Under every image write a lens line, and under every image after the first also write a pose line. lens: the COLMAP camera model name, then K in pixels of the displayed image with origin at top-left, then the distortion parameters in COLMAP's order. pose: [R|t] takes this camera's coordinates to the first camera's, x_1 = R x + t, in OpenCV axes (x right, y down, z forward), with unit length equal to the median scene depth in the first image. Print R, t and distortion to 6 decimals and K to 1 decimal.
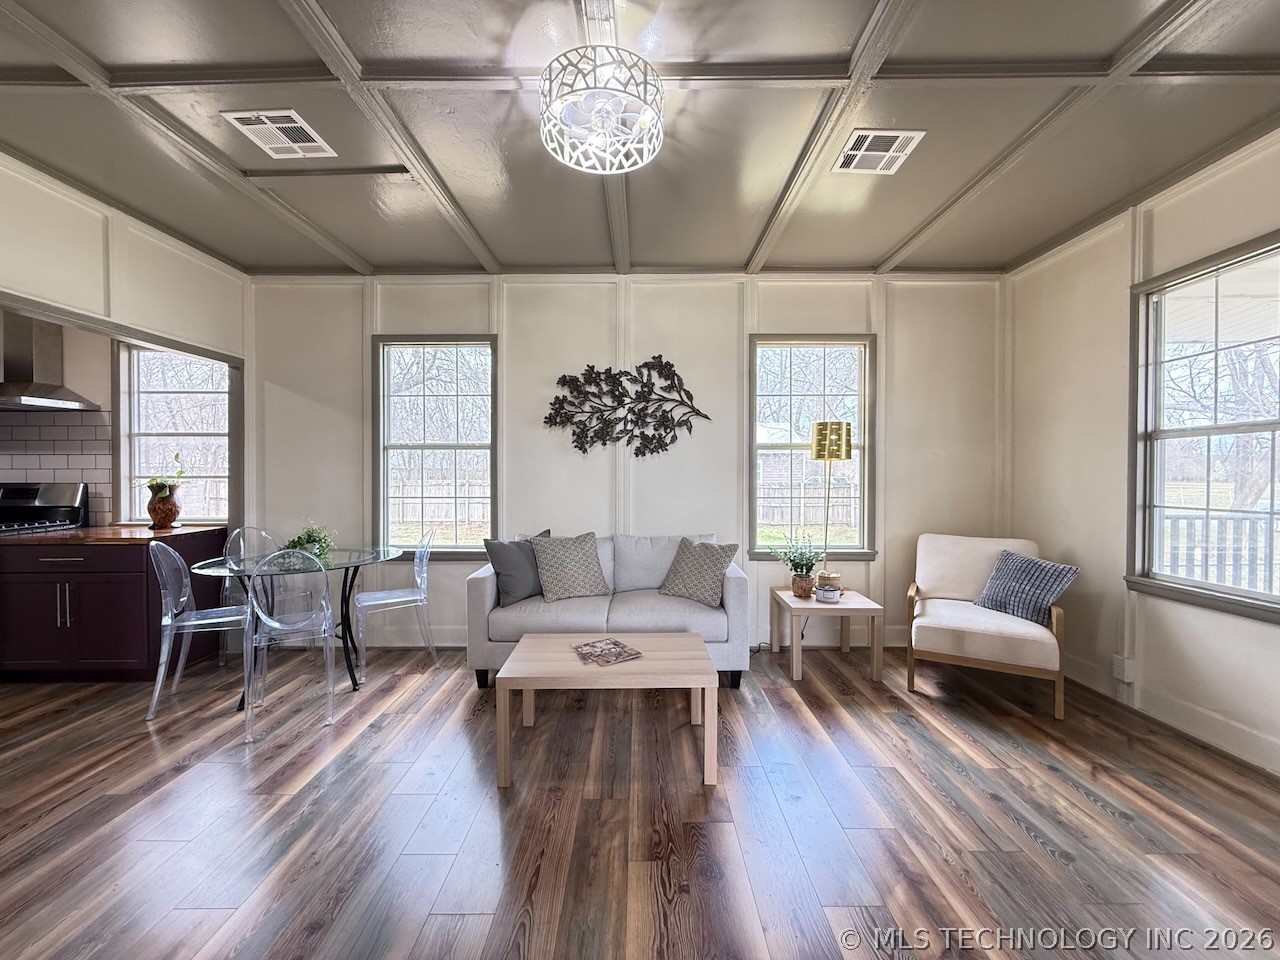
lens RADIAL K [[507.1, 0, 635.9], [0, 507.1, 481.4], [0, 0, 1]] dist [-0.001863, -0.000073]
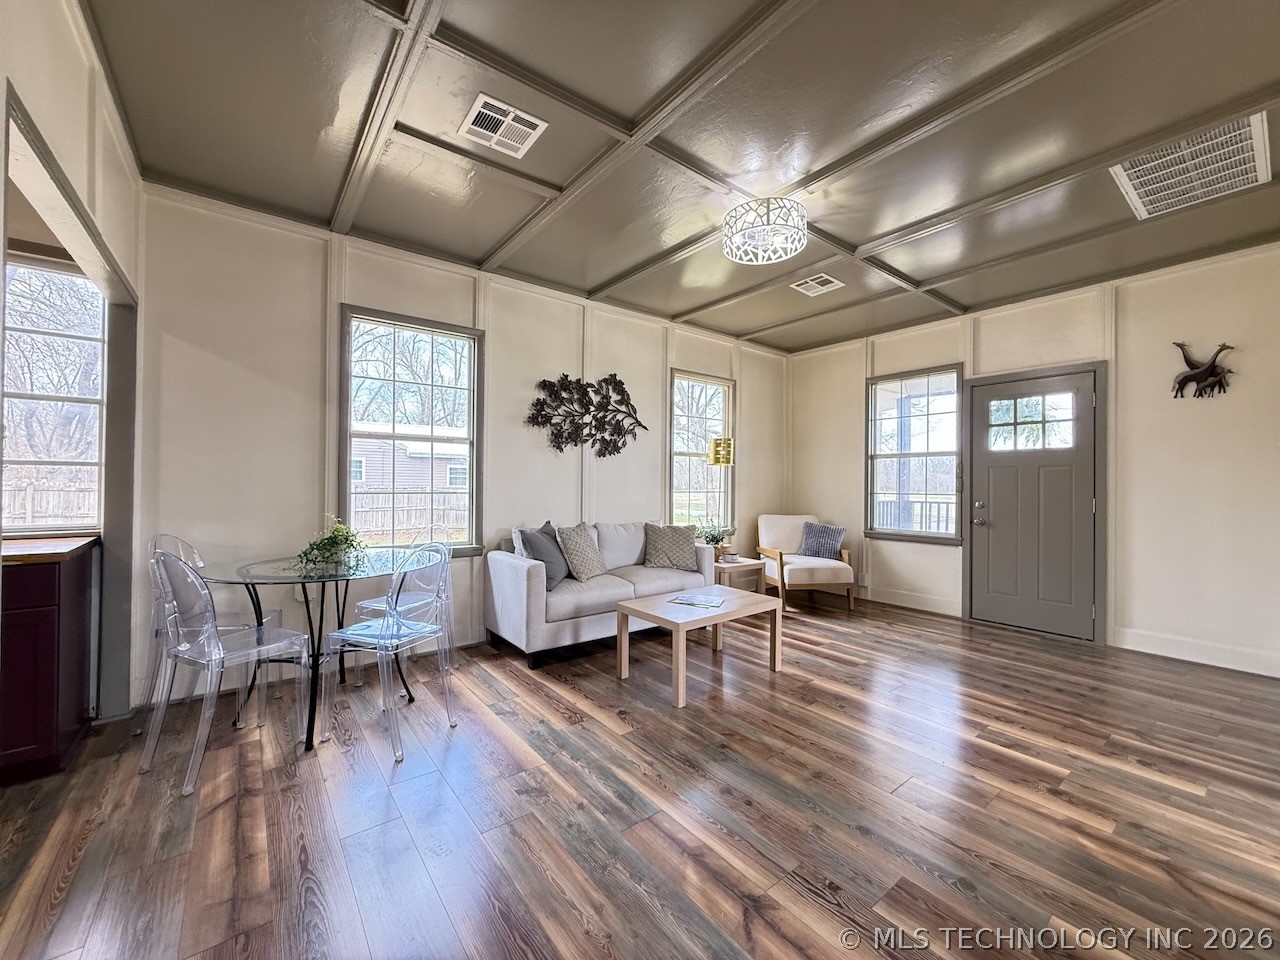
lens RADIAL K [[508.6, 0, 637.1], [0, 508.6, 480.9], [0, 0, 1]] dist [0.001537, -0.000045]
pose [[0.786217, 0.010867, 0.617855, -0.655857], [-0.000444, 0.999855, -0.017021, 0.026033], [-0.617951, 0.013108, 0.786107, 0.020963]]
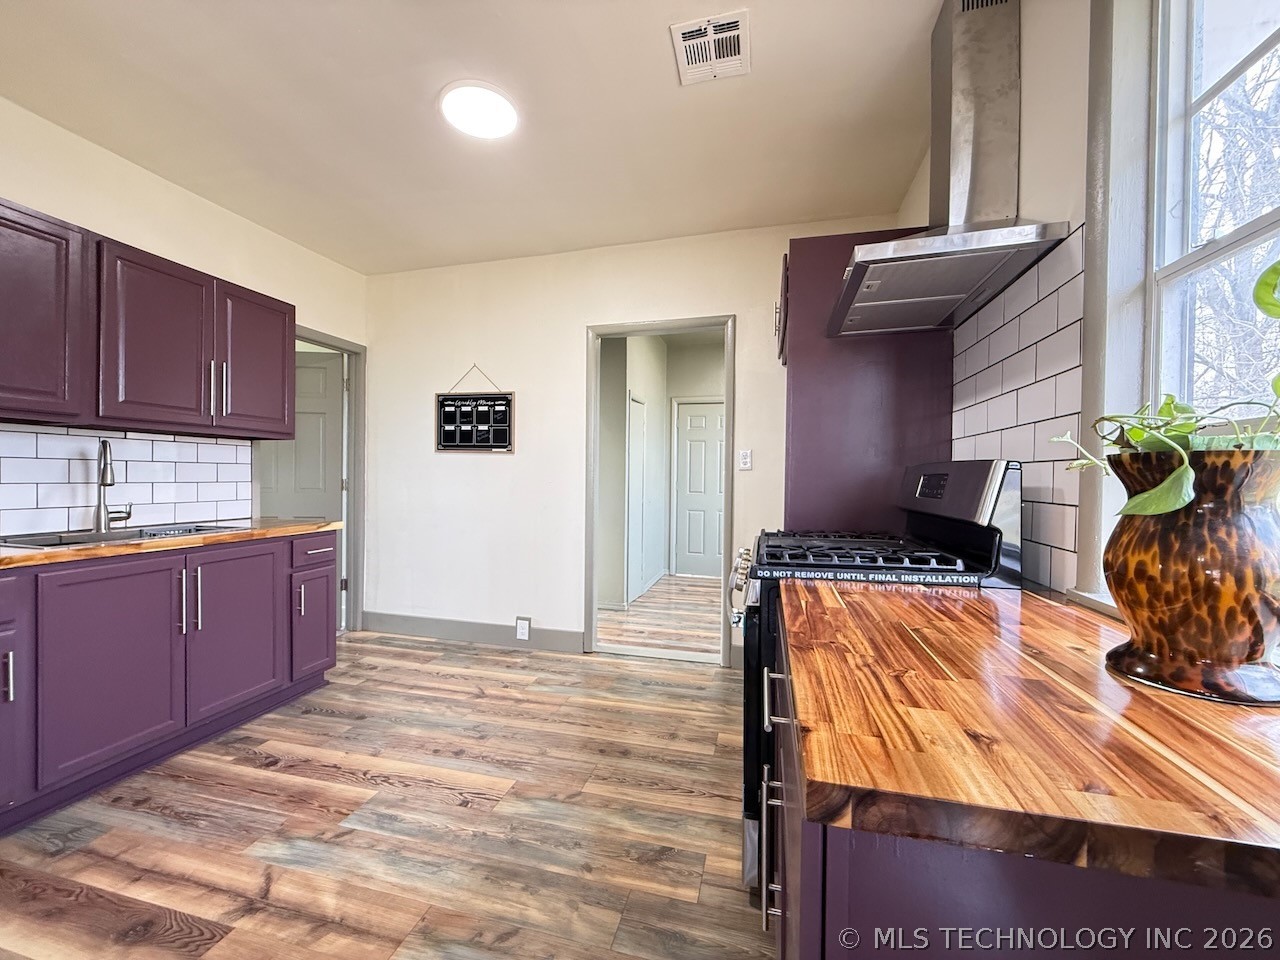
lens RADIAL K [[507.1, 0, 635.9], [0, 507.1, 481.4], [0, 0, 1]] dist [-0.001863, -0.000073]
pose [[-0.249132, 0.007399, -0.968441, -0.673356], [-0.026474, 0.999545, 0.014447, 0.019809], [0.968108, 0.029238, -0.248823, 0.818243]]
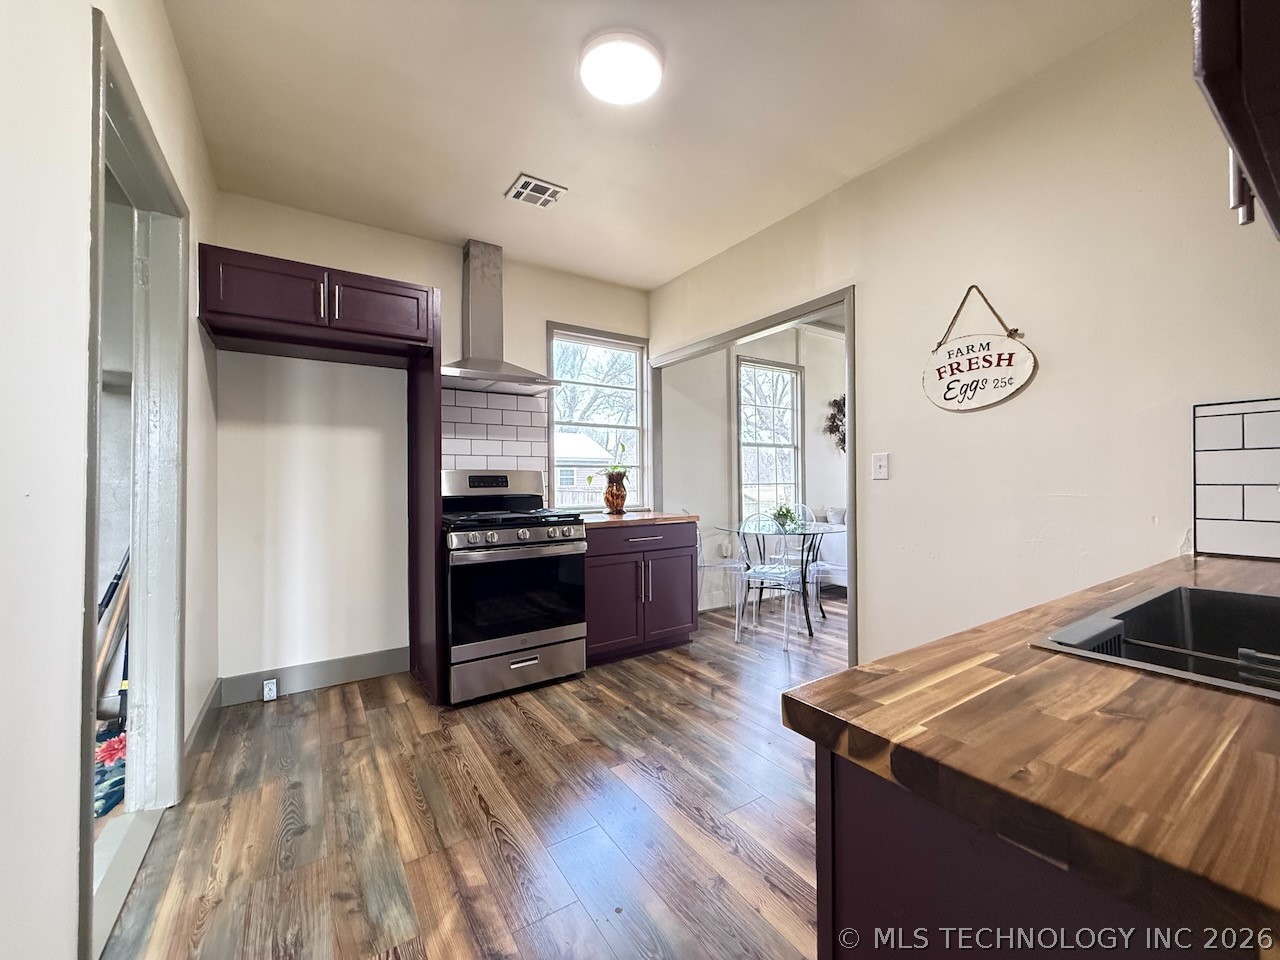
lens RADIAL K [[508.6, 0, 637.1], [0, 508.6, 480.9], [0, 0, 1]] dist [0.001537, -0.000045]
pose [[0.834184, -0.005112, 0.551462, -1.431743], [0.015751, 0.999770, -0.014559, 0.039092], [-0.551261, 0.020831, 0.834073, 0.090297]]
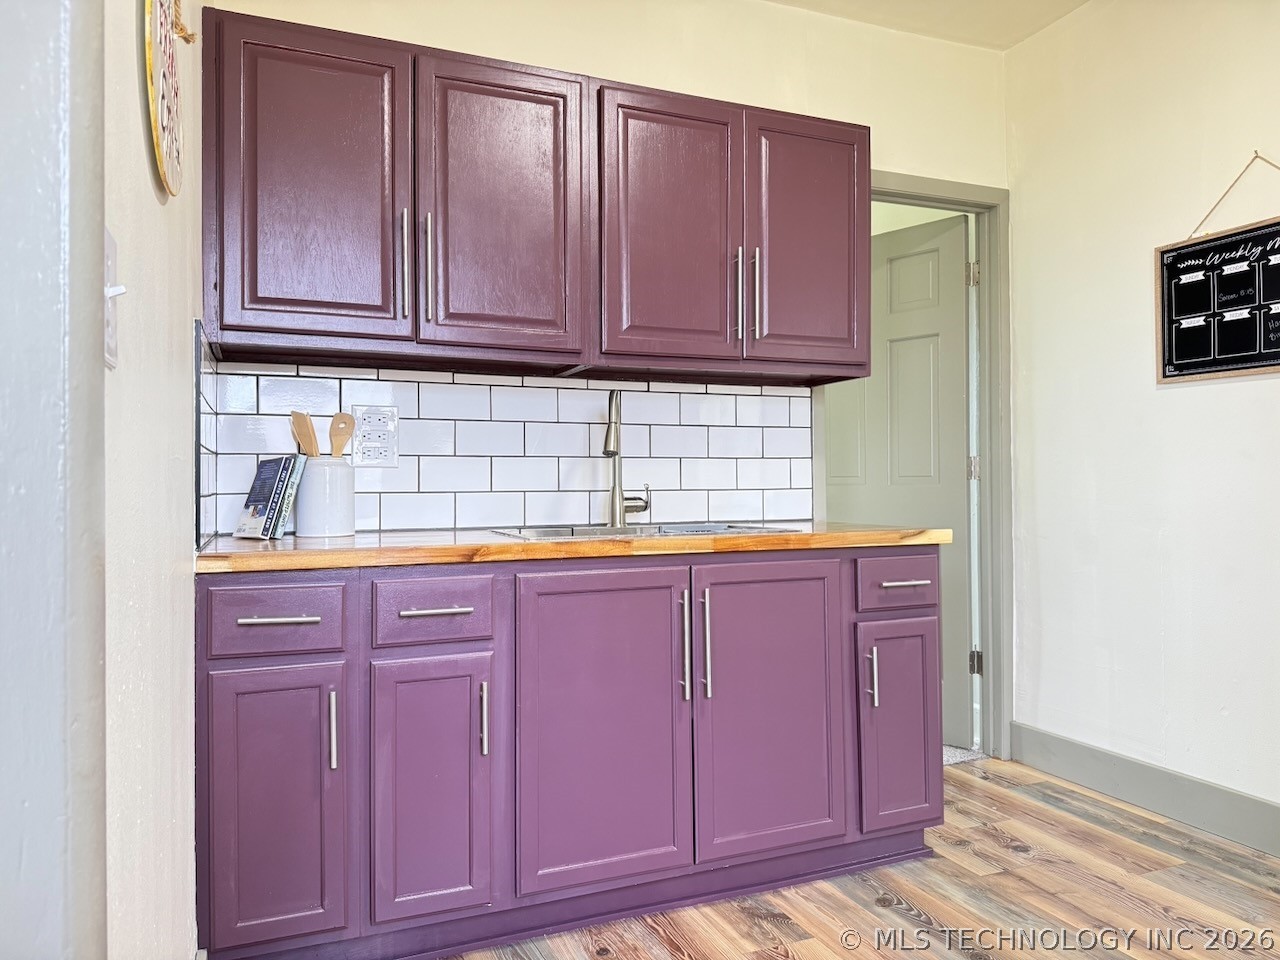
lens RADIAL K [[903.2, 0, 644.0], [0, 903.2, 476.7], [0, 0, 1]] dist [0.053634, -0.075492]
pose [[-0.920049, 0.005478, -0.391766, -0.832958], [0.002999, 0.999971, 0.006939, 0.059271], [0.391792, 0.005209, -0.920039, 0.729920]]
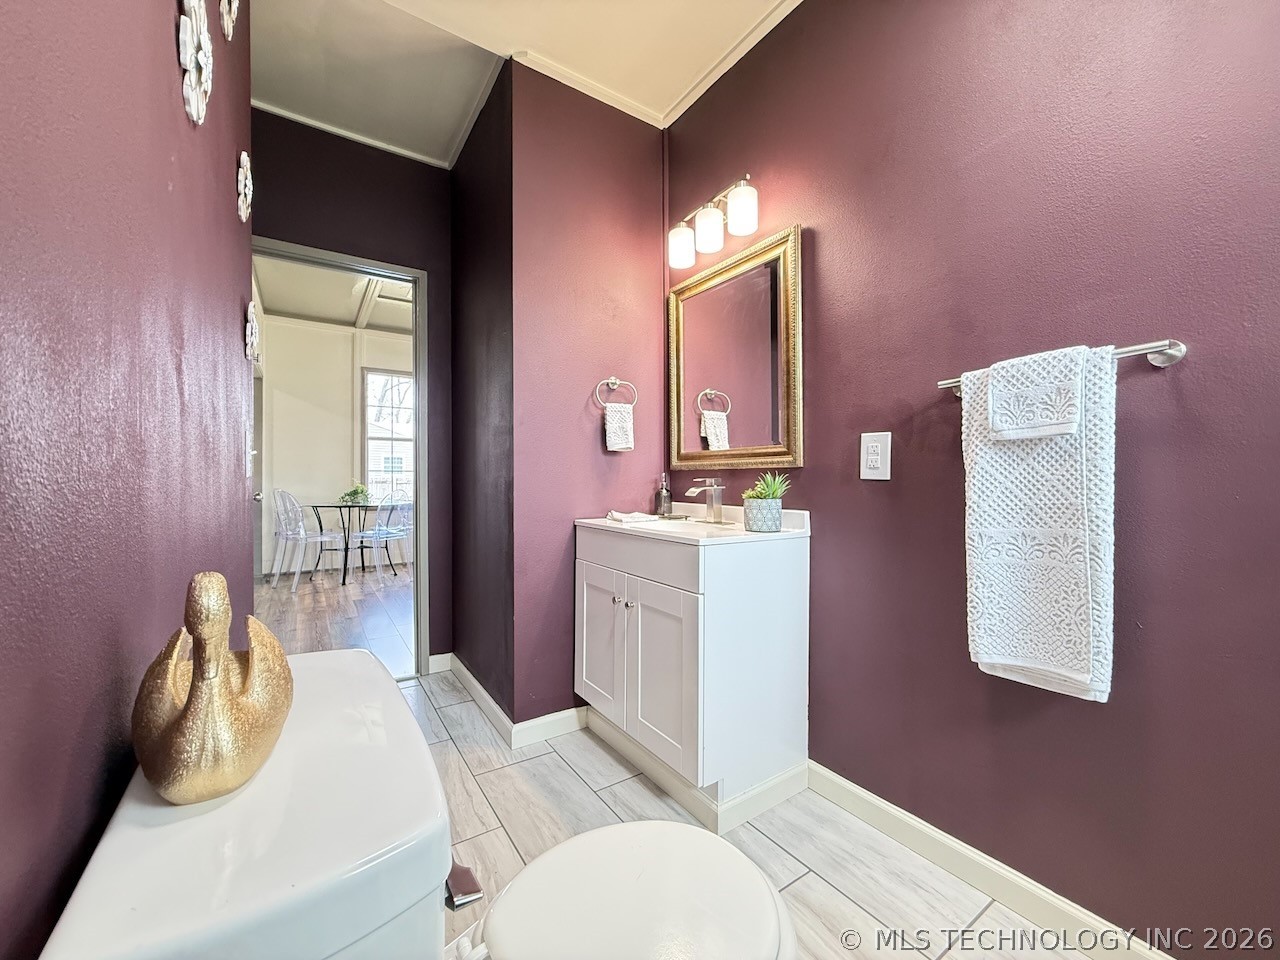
lens RADIAL K [[511.6, 0, 634.6], [0, 511.6, 479.7], [0, 0, 1]] dist [-0.000982, -0.000083]
pose [[0.834418, 0.001139, 0.551131, -0.686685], [0.004613, 0.999948, -0.009051, 0.079079], [-0.551113, 0.010094, 0.834370, -0.775237]]
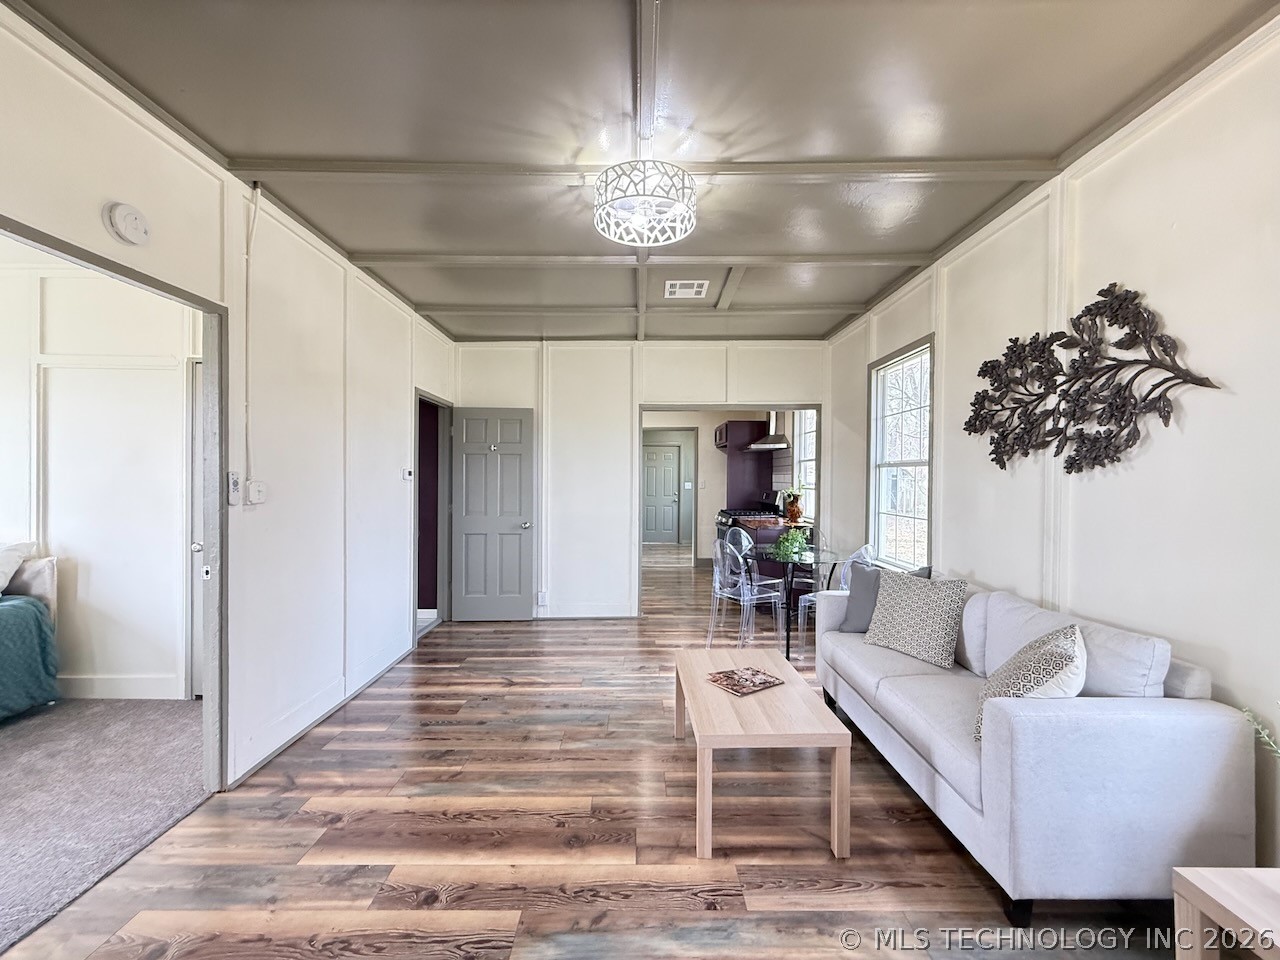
lens RADIAL K [[508.6, 0, 637.1], [0, 508.6, 480.9], [0, 0, 1]] dist [0.001537, -0.000045]
pose [[0.005972, 0.008093, -0.999949, 0.587769], [-0.018409, 0.999799, 0.007981, -0.035204], [0.999813, 0.018361, 0.006120, 0.496591]]
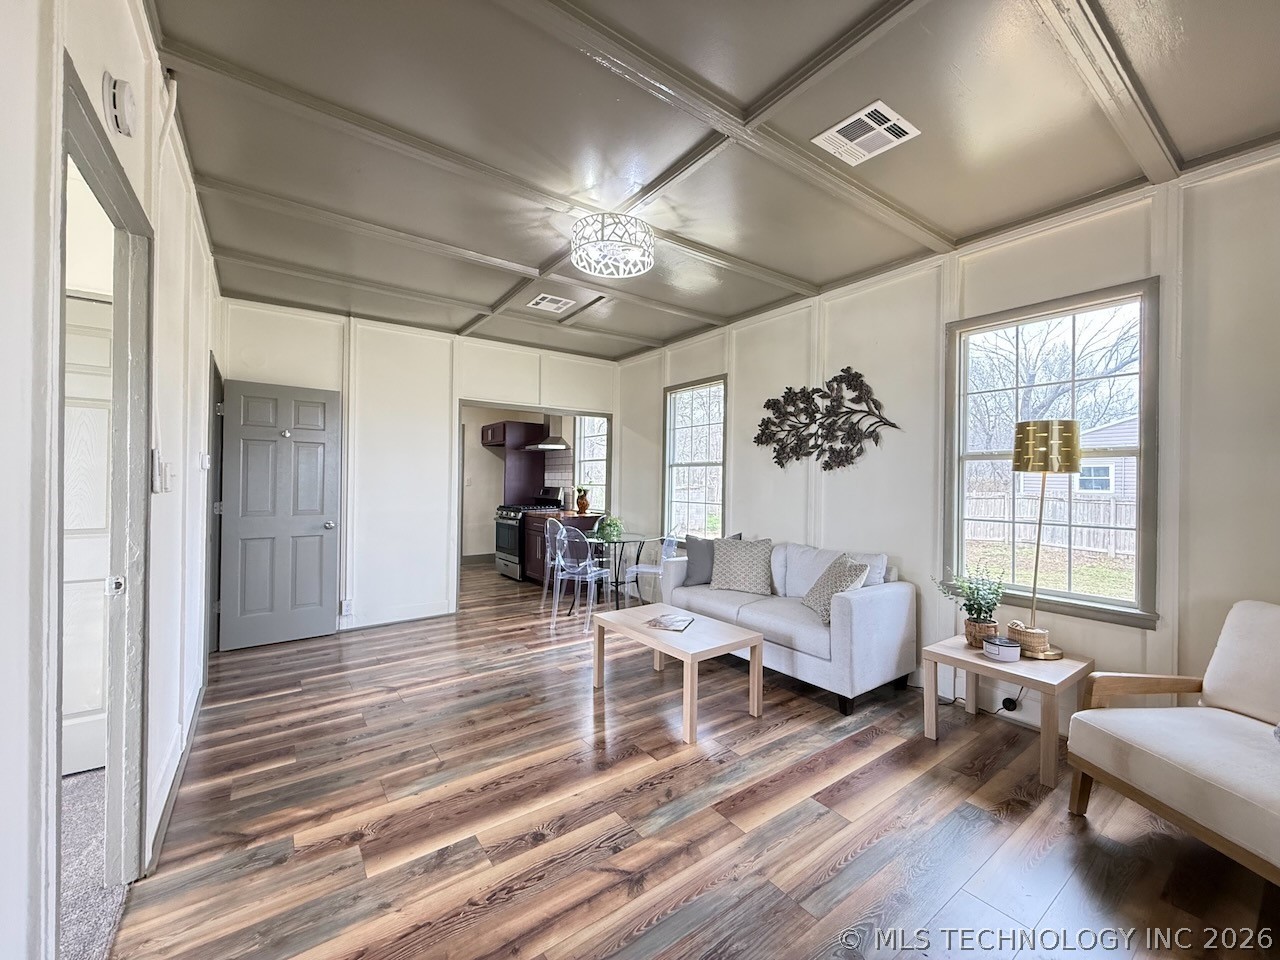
lens RADIAL K [[508.6, 0, 637.1], [0, 508.6, 480.9], [0, 0, 1]] dist [0.001537, -0.000045]
pose [[0.591099, 0.006797, -0.806570, 0.602339], [-0.023826, 0.999675, -0.009036, -0.009744], [0.806247, 0.024559, 0.591069, 0.092664]]
